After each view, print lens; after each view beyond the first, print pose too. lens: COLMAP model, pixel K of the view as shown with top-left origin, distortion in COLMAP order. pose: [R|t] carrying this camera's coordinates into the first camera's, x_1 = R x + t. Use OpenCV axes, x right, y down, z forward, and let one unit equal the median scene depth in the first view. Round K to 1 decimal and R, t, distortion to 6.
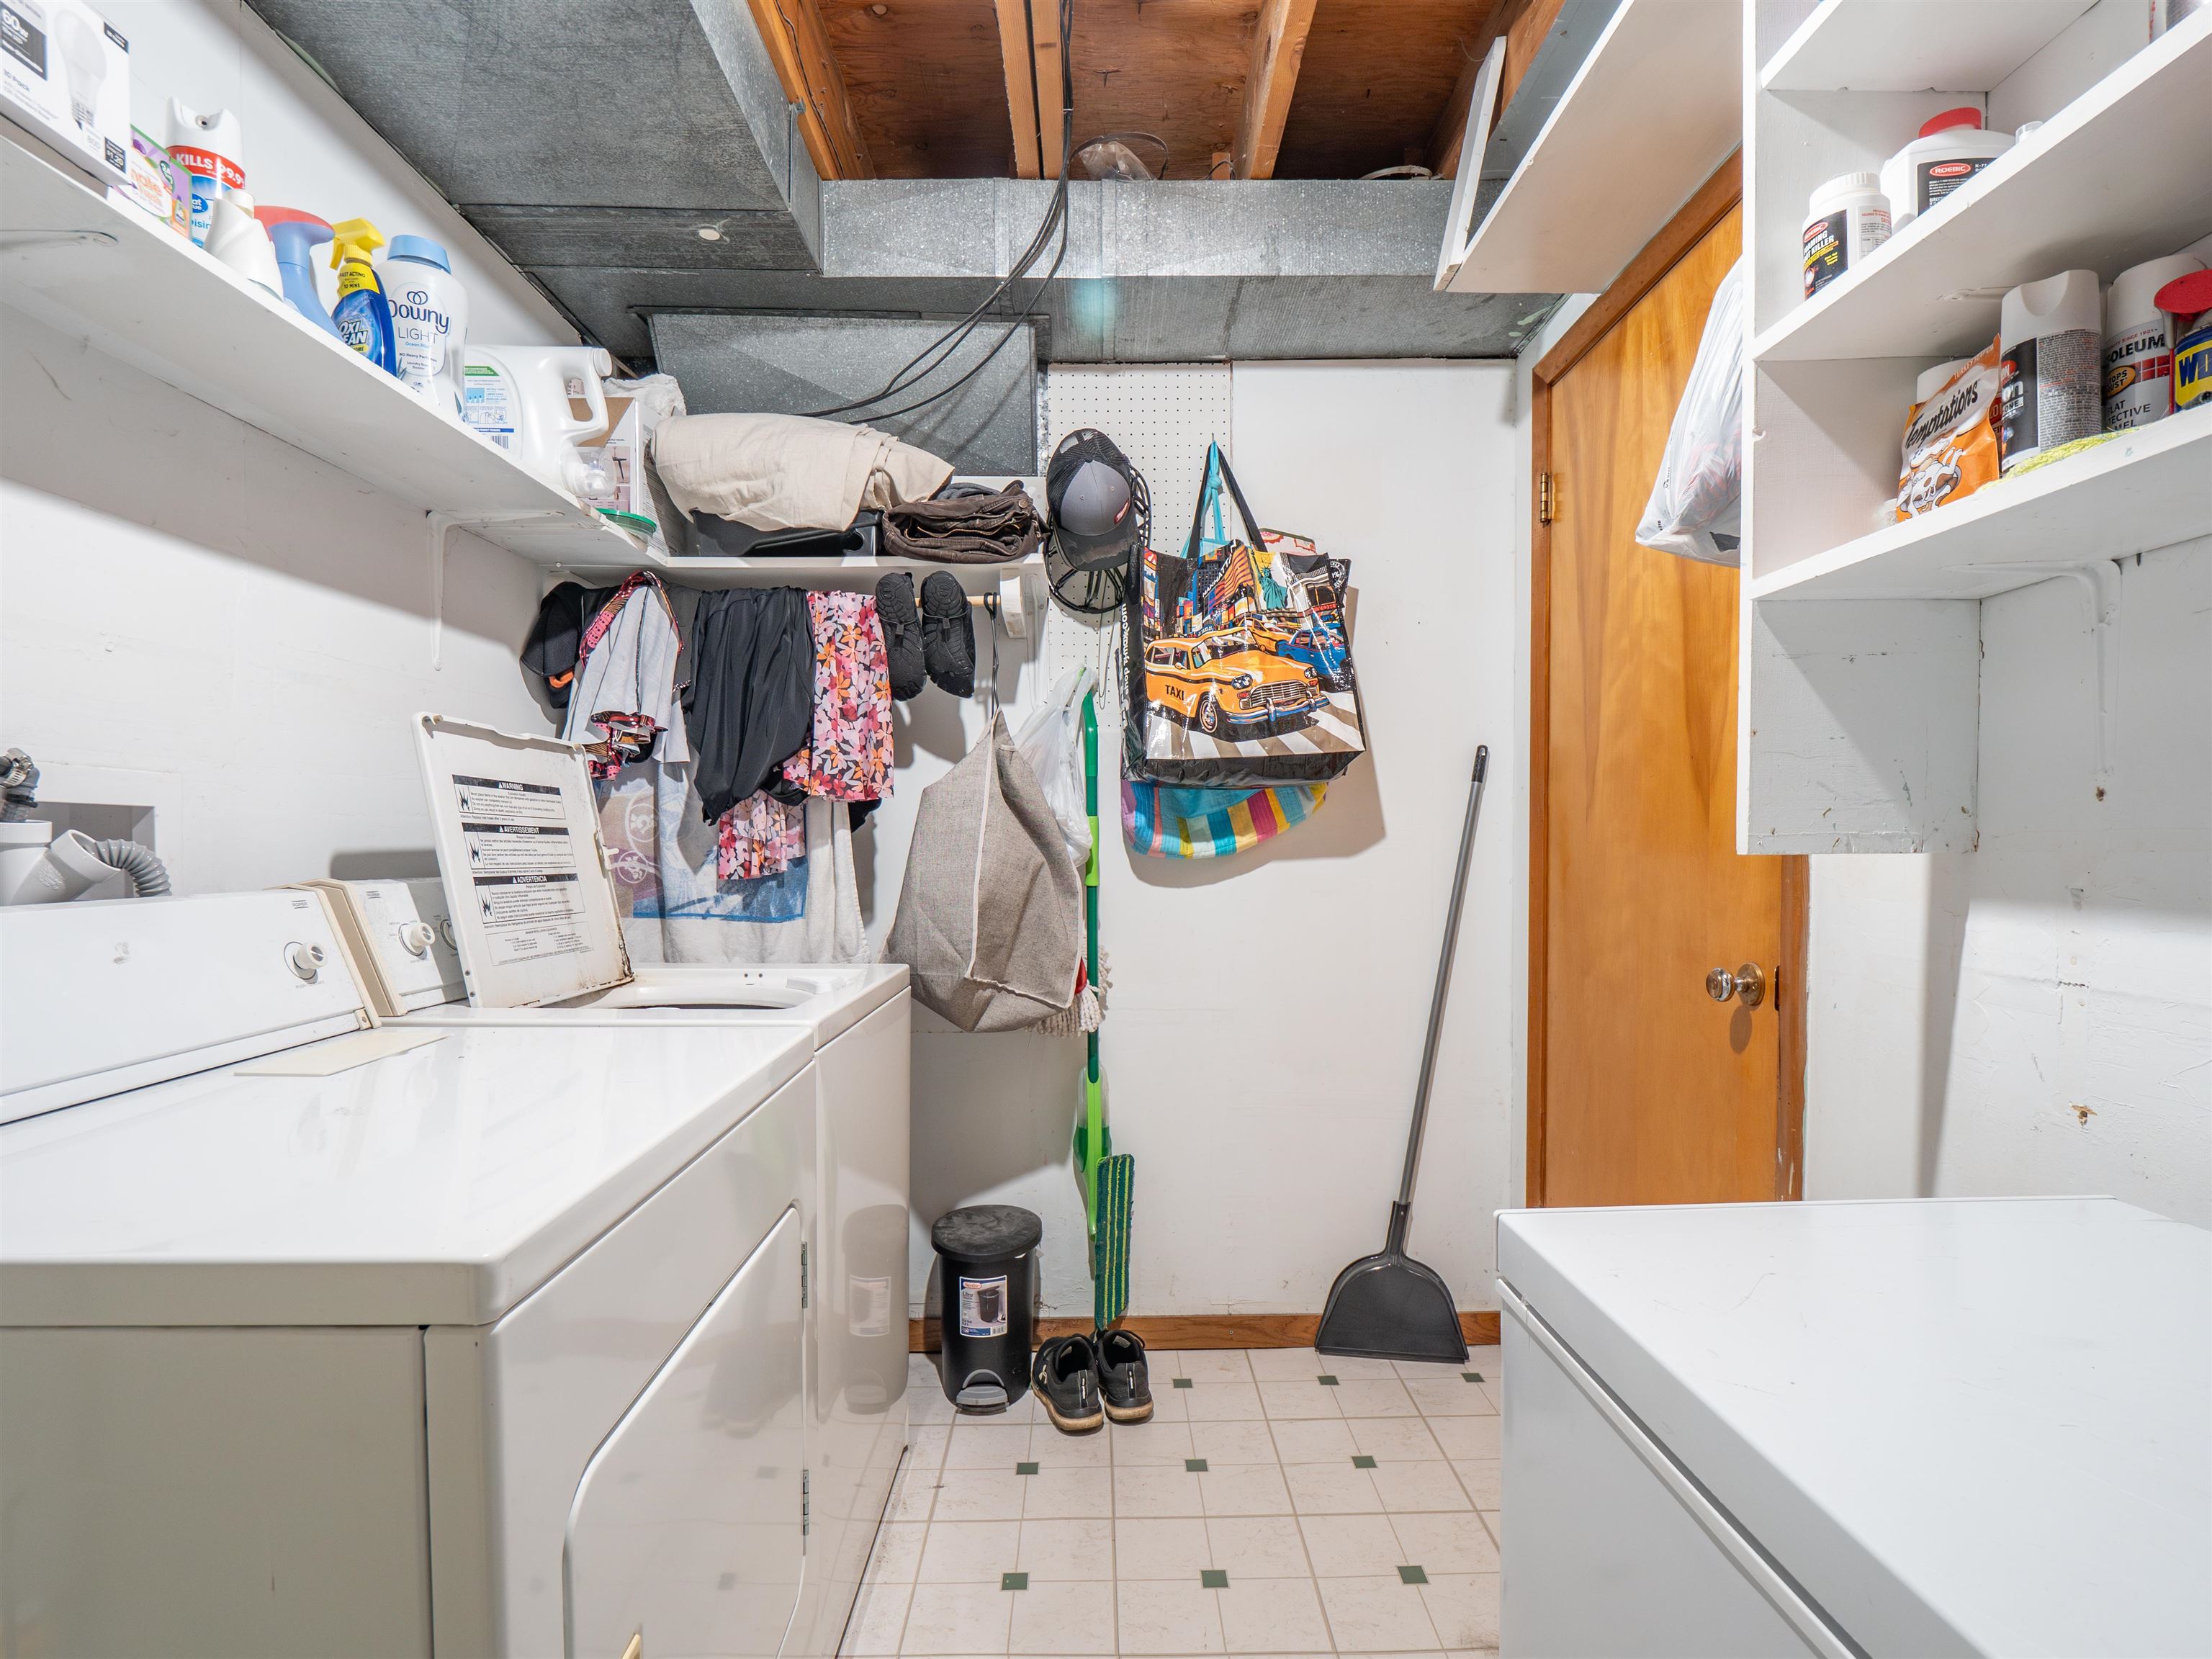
lens RADIAL K [[1083.3, 0, 1107.2], [0, 1083.3, 836.1], [0, 0, 1]] dist [-0.014992, 0.000130]
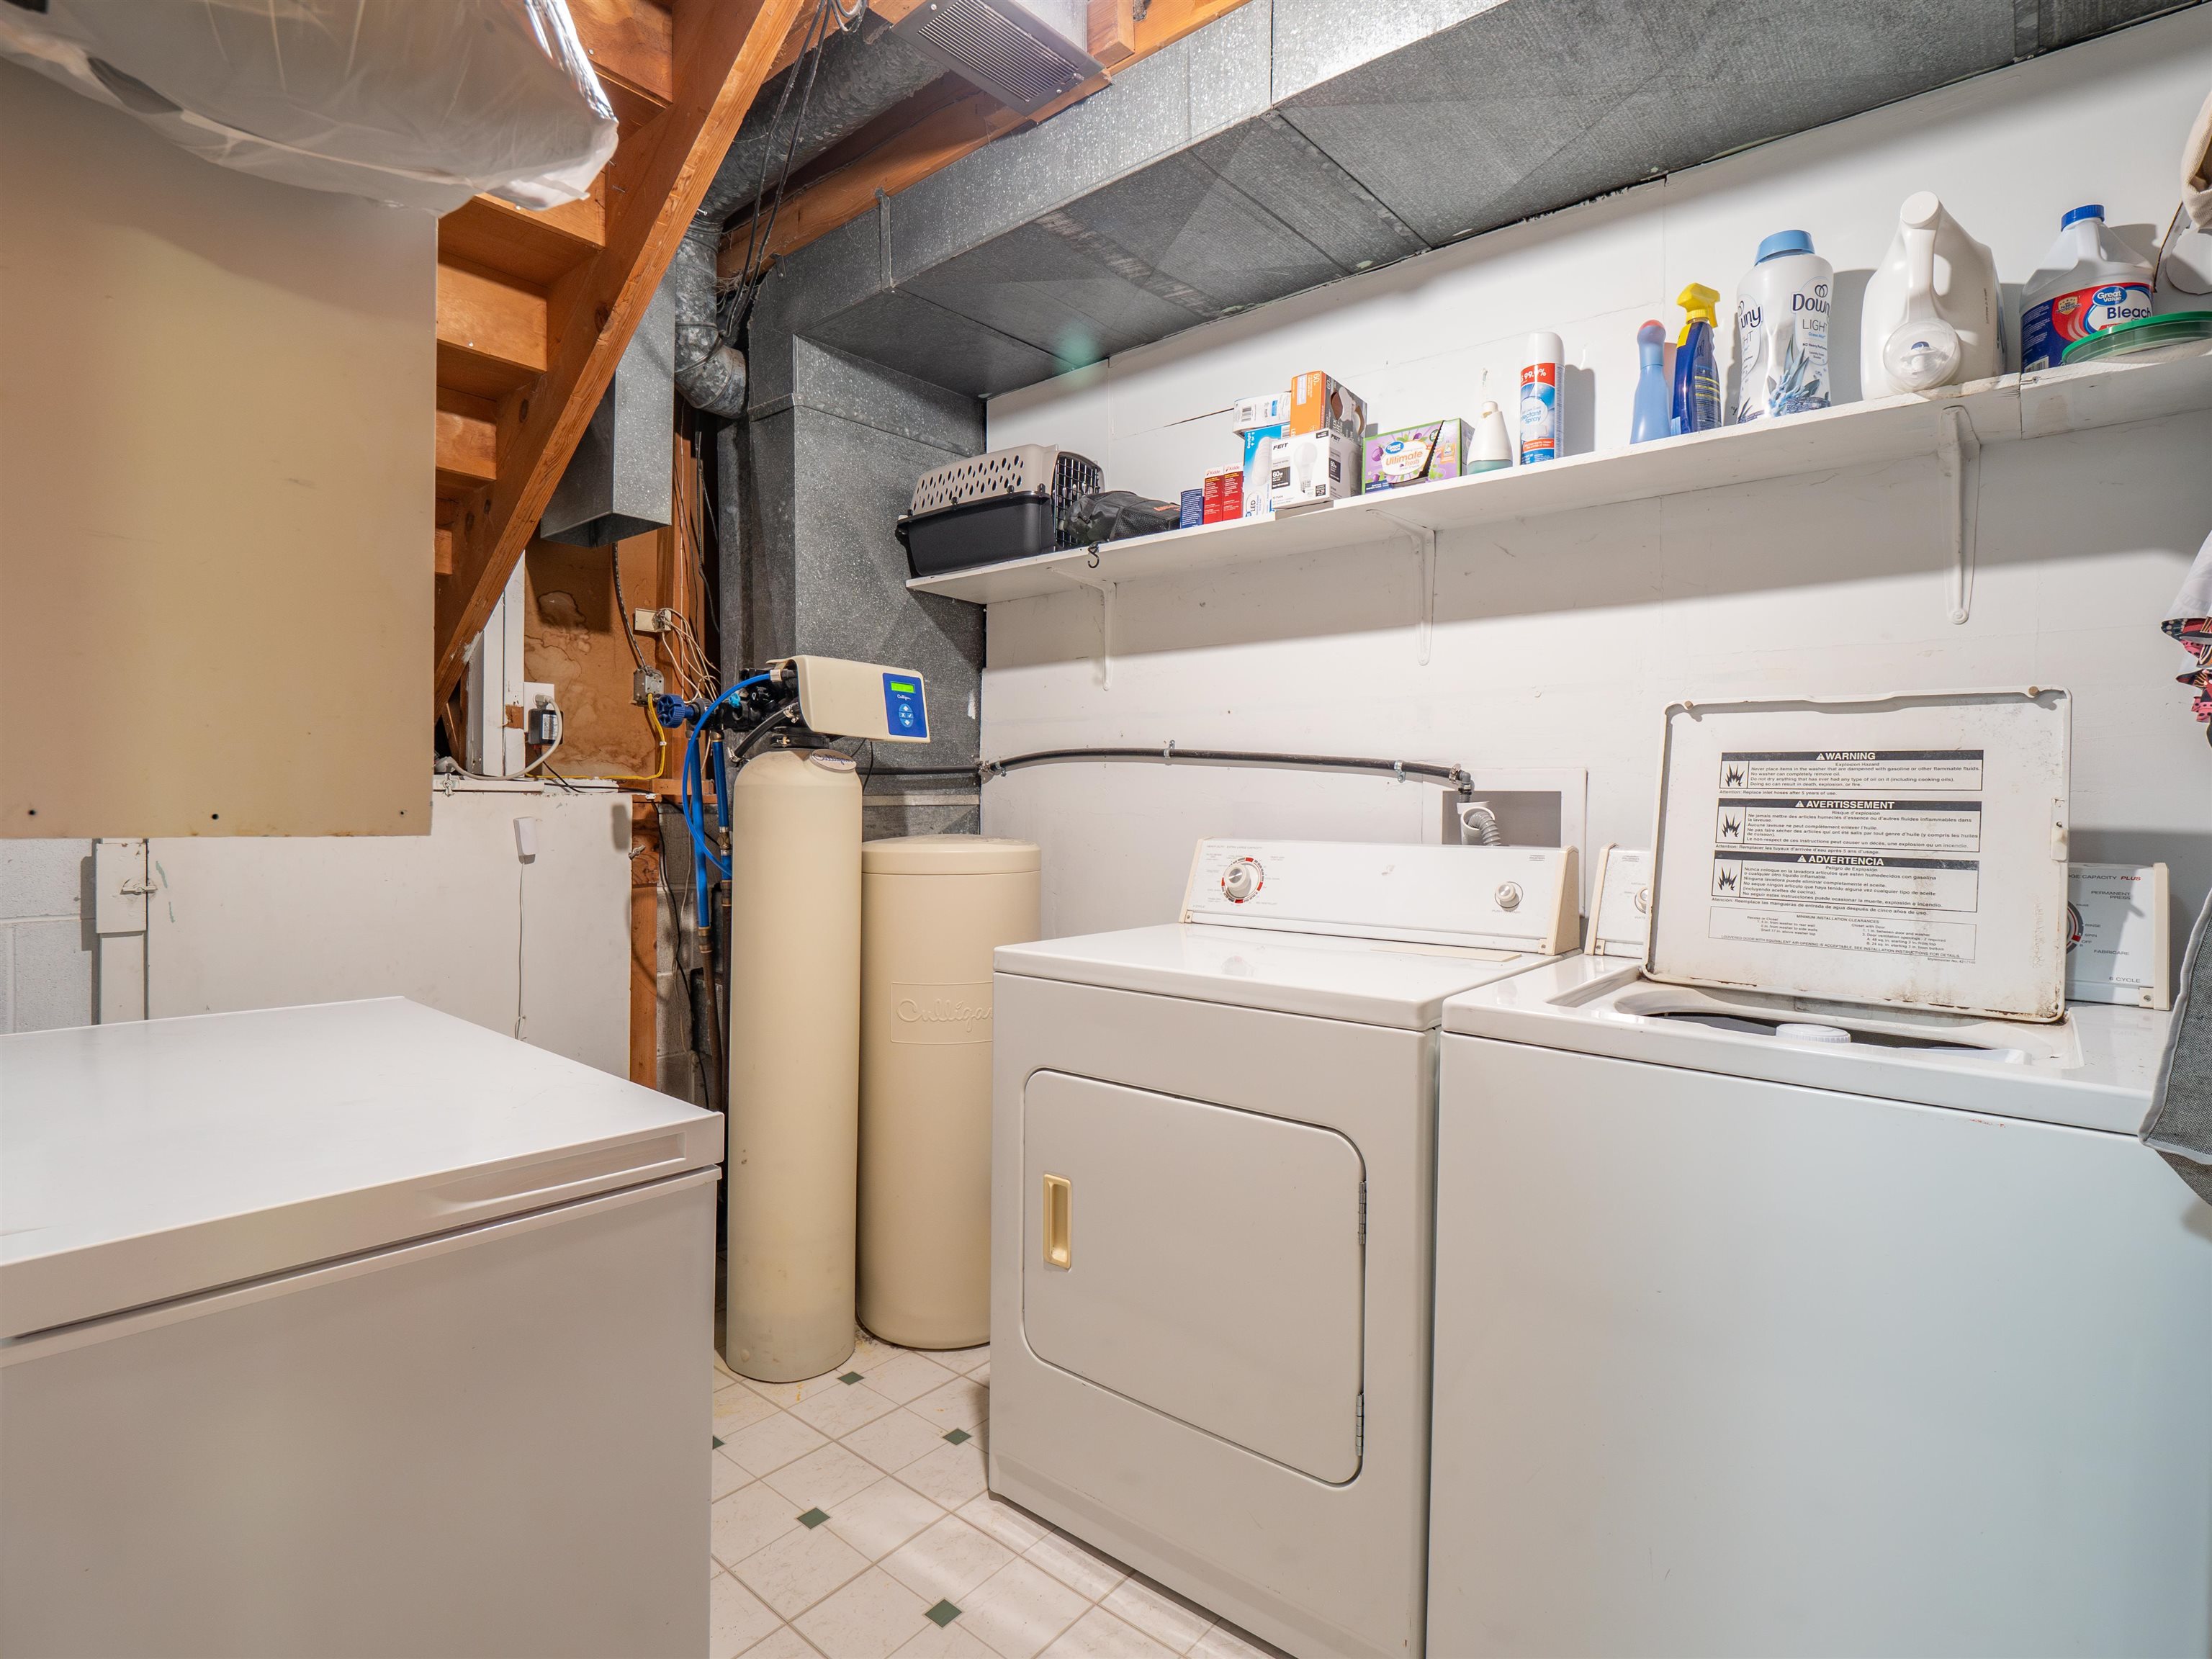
lens RADIAL K [[1083.3, 0, 1105.8], [0, 1083.3, 827.9], [0, 0, 1]] dist [-0.014992, 0.000130]
pose [[-0.651749, -0.007833, -0.758394, 0.546608], [-0.014926, 0.999885, 0.002499, 0.021042], [0.758288, 0.012948, -0.651792, 1.158732]]
